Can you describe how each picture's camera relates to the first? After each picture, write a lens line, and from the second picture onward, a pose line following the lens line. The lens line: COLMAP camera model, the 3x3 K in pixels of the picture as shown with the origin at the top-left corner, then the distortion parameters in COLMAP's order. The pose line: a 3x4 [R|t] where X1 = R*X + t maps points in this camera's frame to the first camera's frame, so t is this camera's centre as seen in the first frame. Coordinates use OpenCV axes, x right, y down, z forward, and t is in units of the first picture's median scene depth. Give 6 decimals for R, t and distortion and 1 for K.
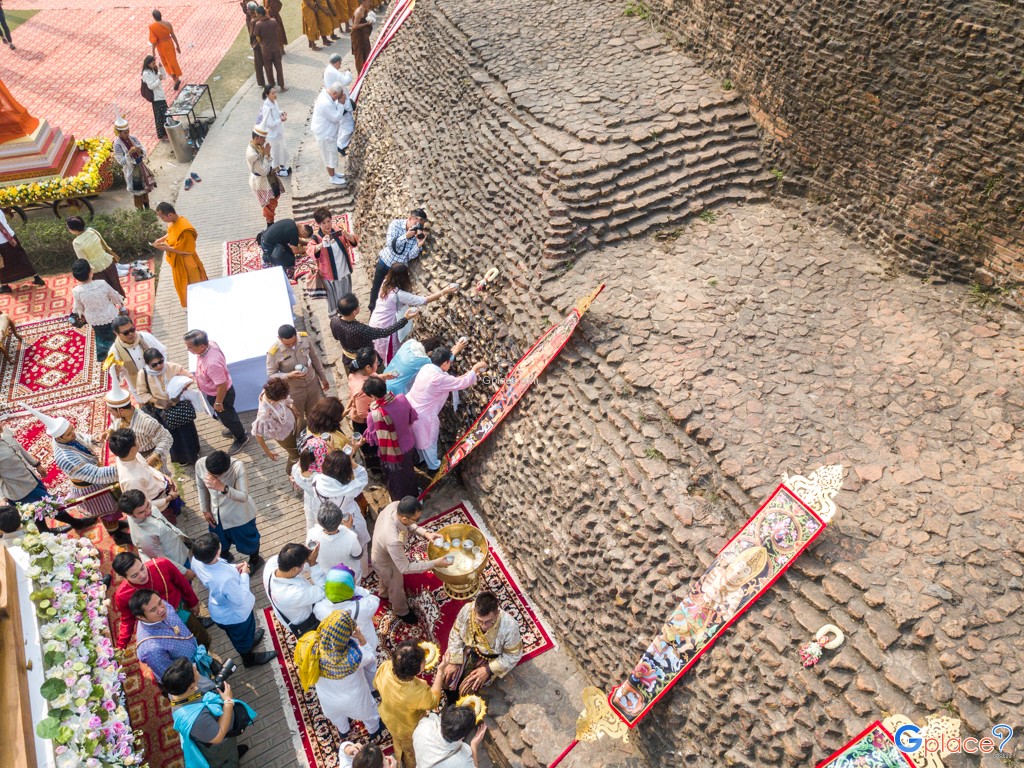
lens RADIAL K [[775.9, 0, 510.4], [0, 775.9, 383.6], [0, 0, 1]] dist [0.007548, -0.004919]
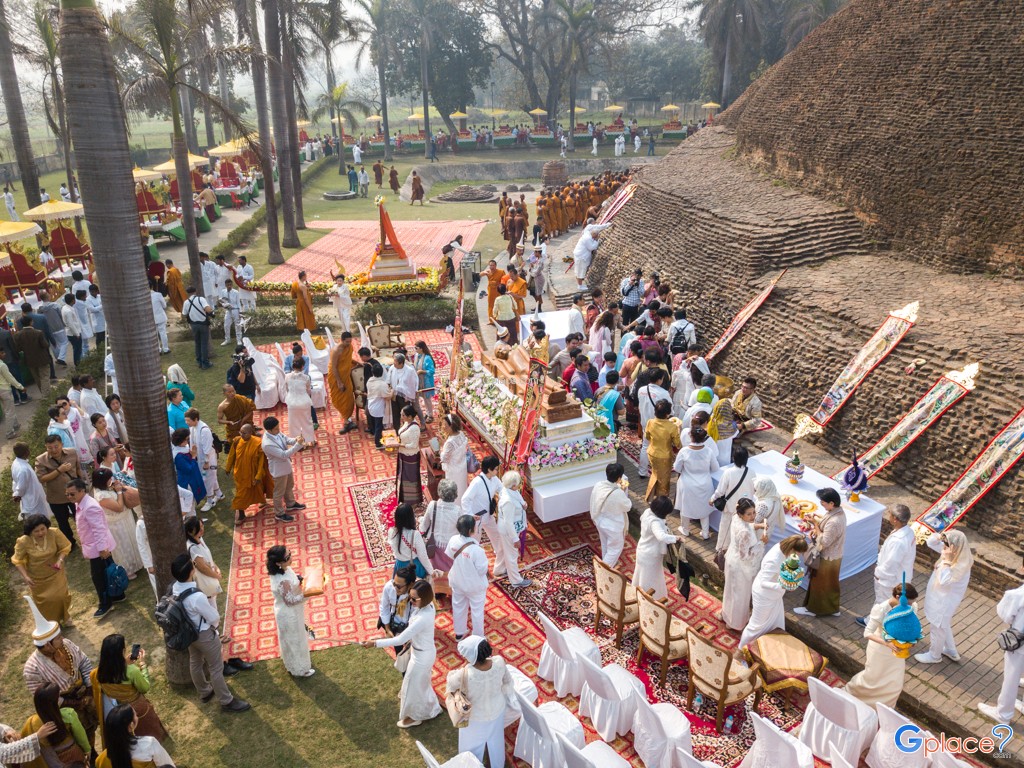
lens RADIAL K [[775.9, 0, 513.1], [0, 775.9, 383.6], [0, 0, 1]] dist [0.007548, -0.004919]
pose [[0.993622, 0.033650, -0.107620, -0.324040], [-0.067496, 0.942047, -0.328622, 0.786589], [0.090325, 0.333790, 0.938310, -0.756462]]
